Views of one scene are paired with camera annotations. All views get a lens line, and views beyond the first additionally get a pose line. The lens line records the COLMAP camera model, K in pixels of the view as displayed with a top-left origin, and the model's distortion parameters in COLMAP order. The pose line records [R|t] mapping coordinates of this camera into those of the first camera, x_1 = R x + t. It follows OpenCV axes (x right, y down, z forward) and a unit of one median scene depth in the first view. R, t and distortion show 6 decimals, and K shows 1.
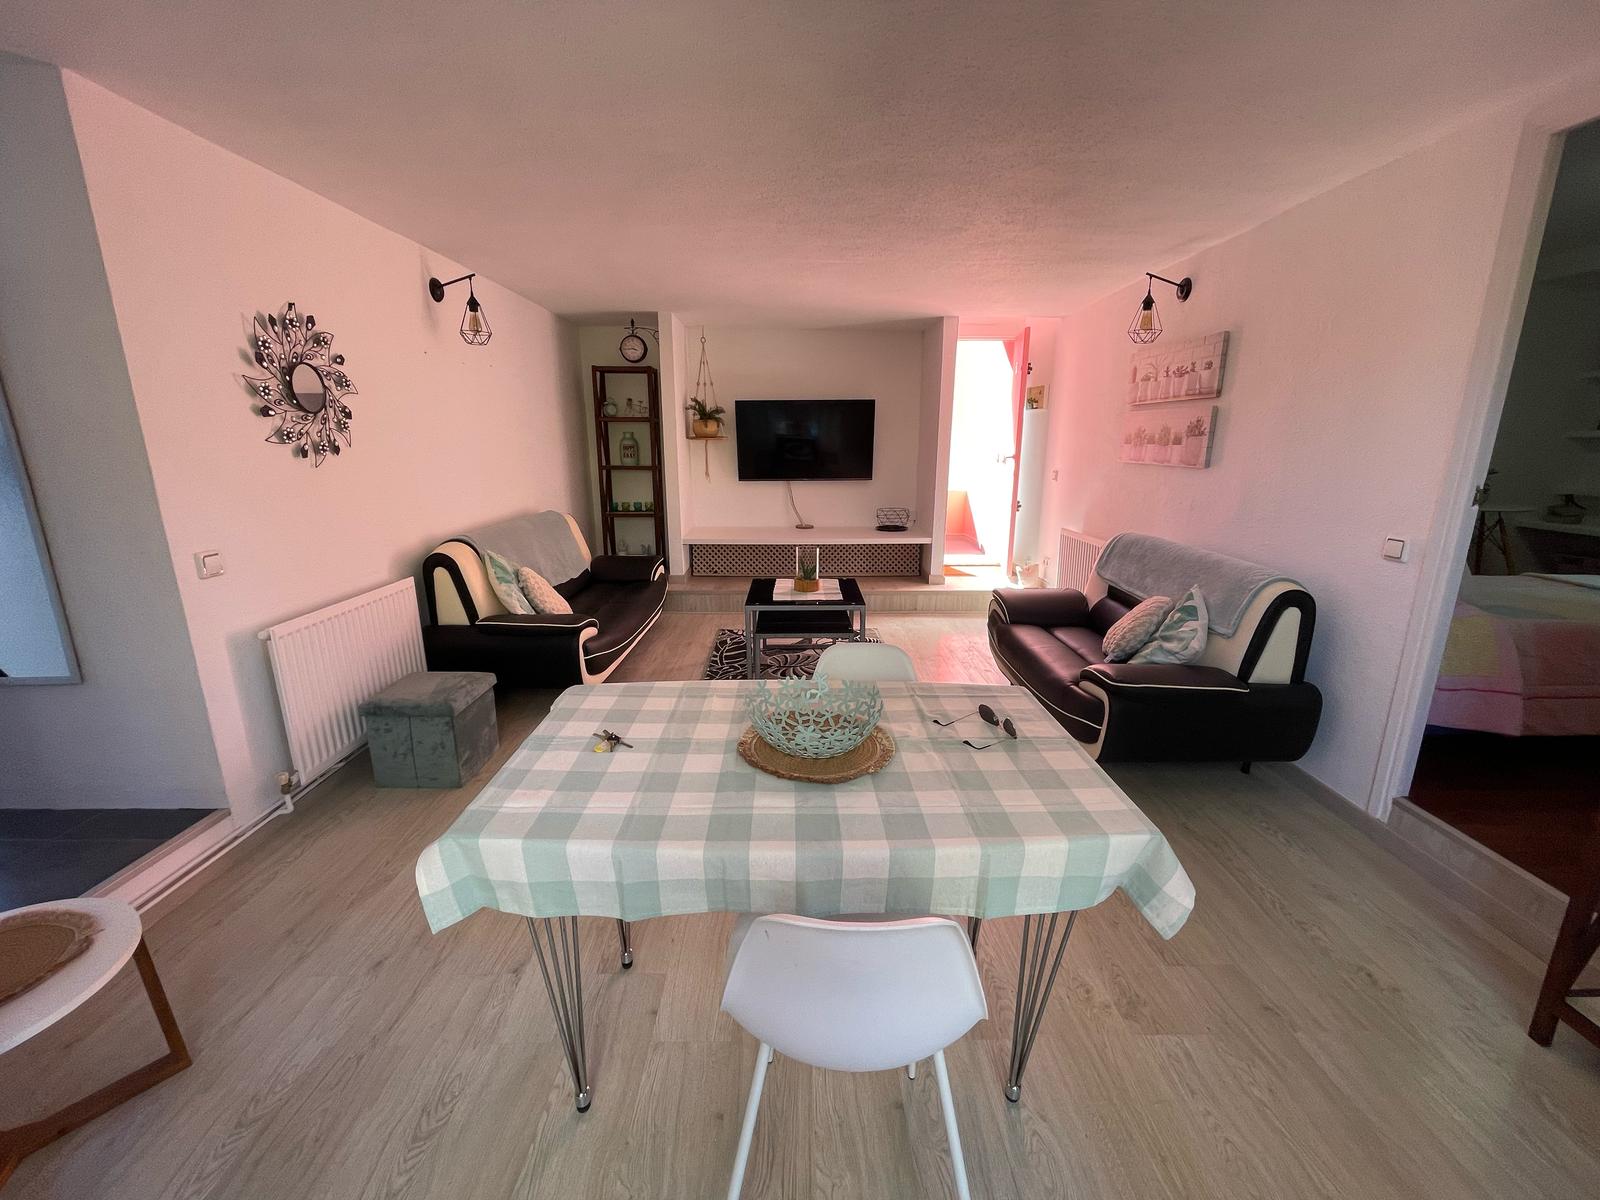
lens RADIAL K [[647.1, 0, 802.6], [0, 647.1, 590.9], [0, 0, 1]] dist [-0.003712, -0.000626]
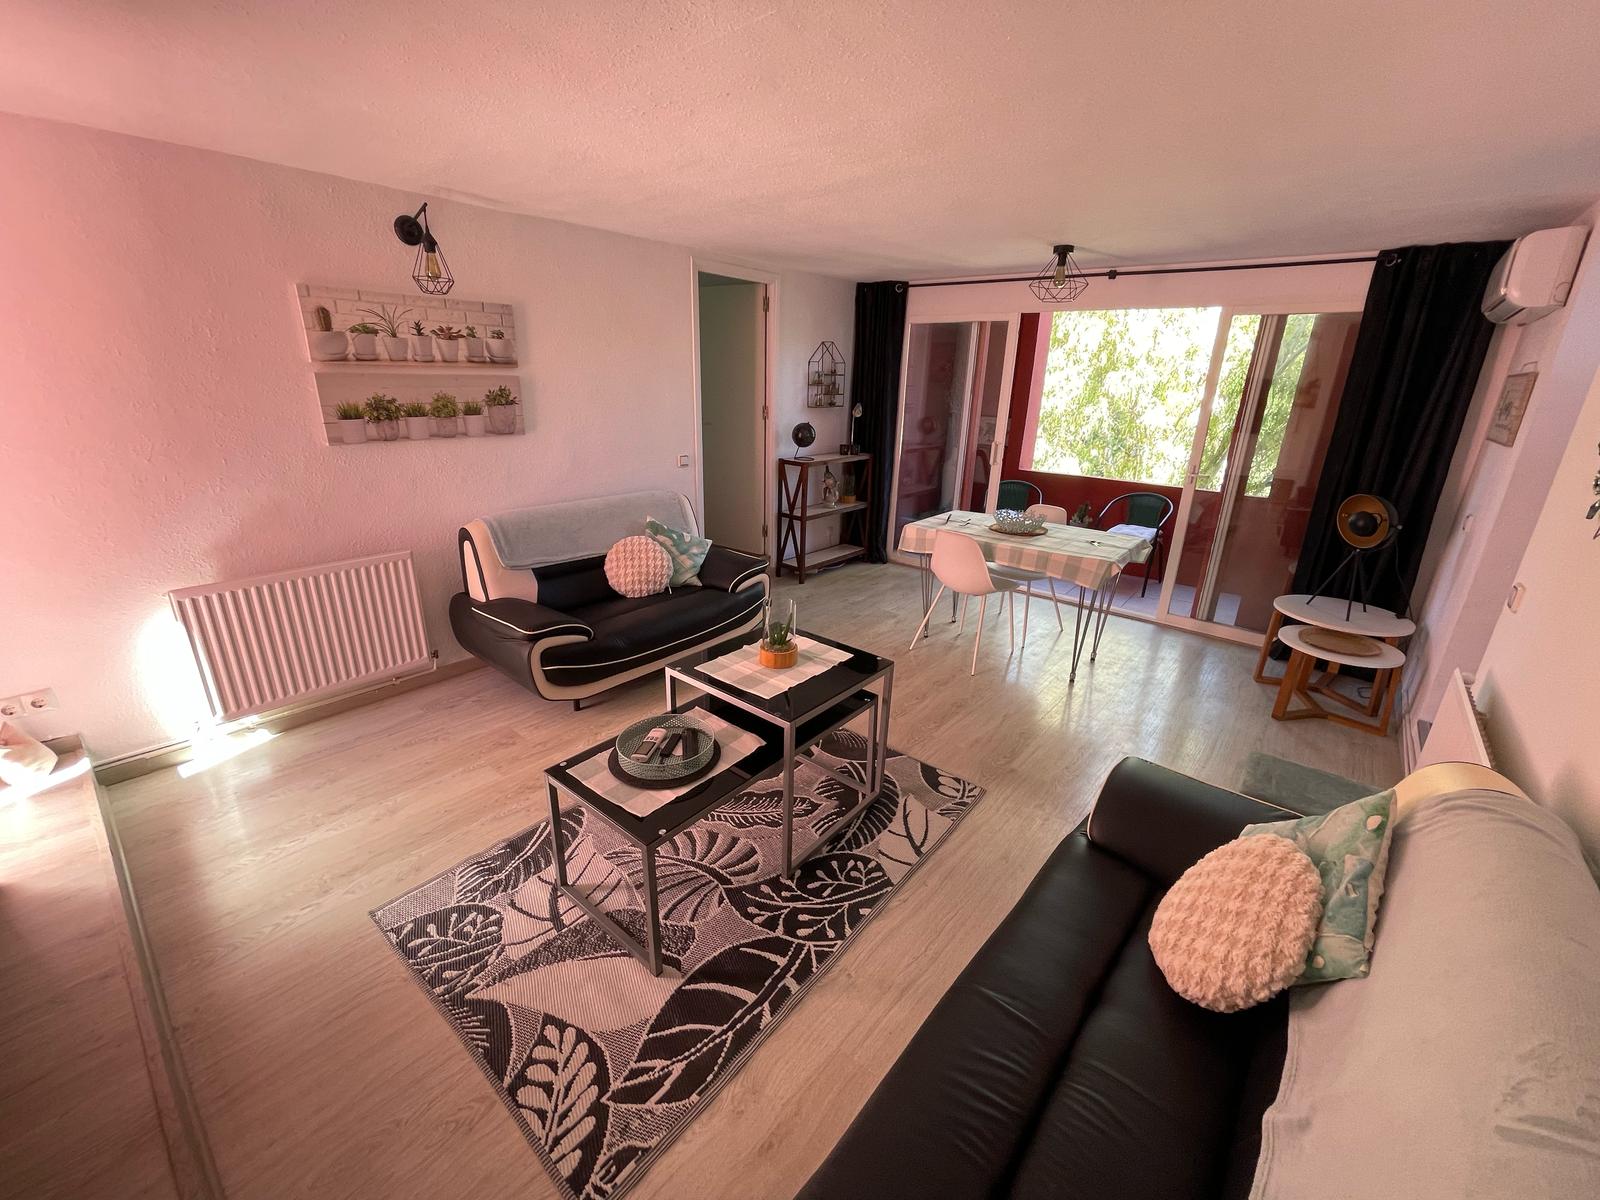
lens RADIAL K [[647.1, 0, 806.2], [0, 647.1, 596.4], [0, 0, 1]] dist [-0.003712, -0.000626]
pose [[-0.762578, -0.229649, 0.604761, -0.394976], [0.122682, 0.866559, 0.483761, -0.372037], [-0.635156, 0.443099, -0.632645, 1.328398]]
